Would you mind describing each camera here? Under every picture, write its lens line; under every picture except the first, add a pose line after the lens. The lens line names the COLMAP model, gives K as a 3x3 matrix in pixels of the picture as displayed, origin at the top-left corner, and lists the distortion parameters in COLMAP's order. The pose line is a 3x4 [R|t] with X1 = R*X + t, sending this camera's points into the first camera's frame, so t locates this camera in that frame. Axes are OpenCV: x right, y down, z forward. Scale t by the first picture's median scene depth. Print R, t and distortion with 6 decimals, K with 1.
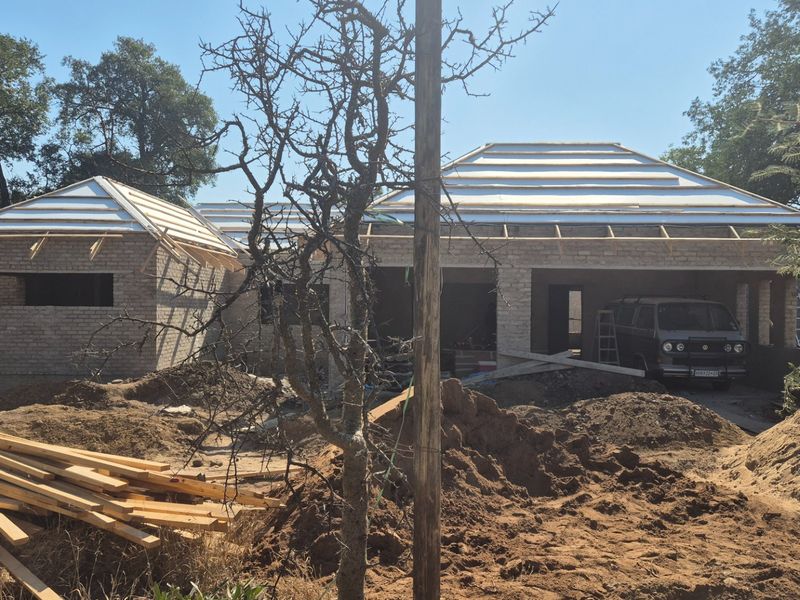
lens RADIAL K [[704.1, 0, 400.0], [0, 704.1, 300.0], [0, 0, 1]] dist [0.075220, -0.002057]
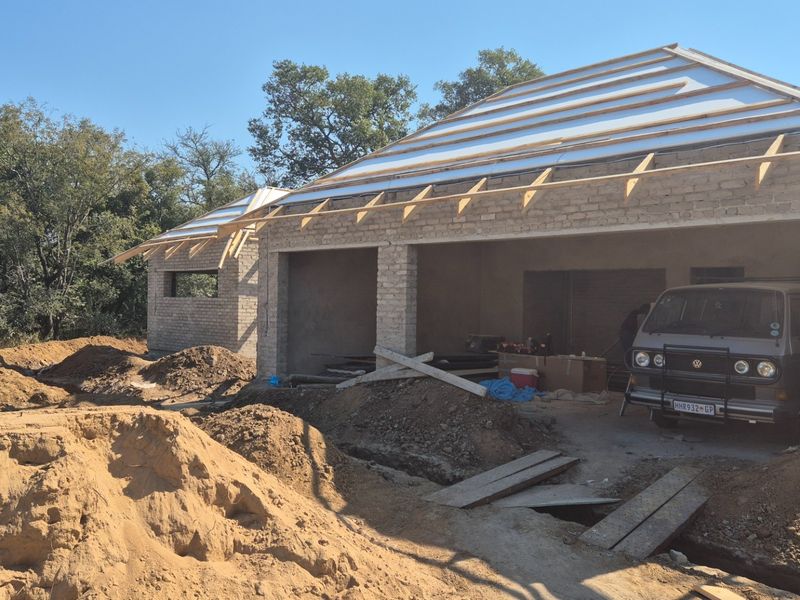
lens RADIAL K [[704.1, 0, 400.0], [0, 704.1, 300.0], [0, 0, 1]] dist [0.075220, -0.002057]
pose [[0.714283, -0.000032, -0.699857, 0.720310], [-0.001952, 0.999996, -0.002039, 0.017354], [0.699854, 0.002823, 0.714280, 0.443527]]
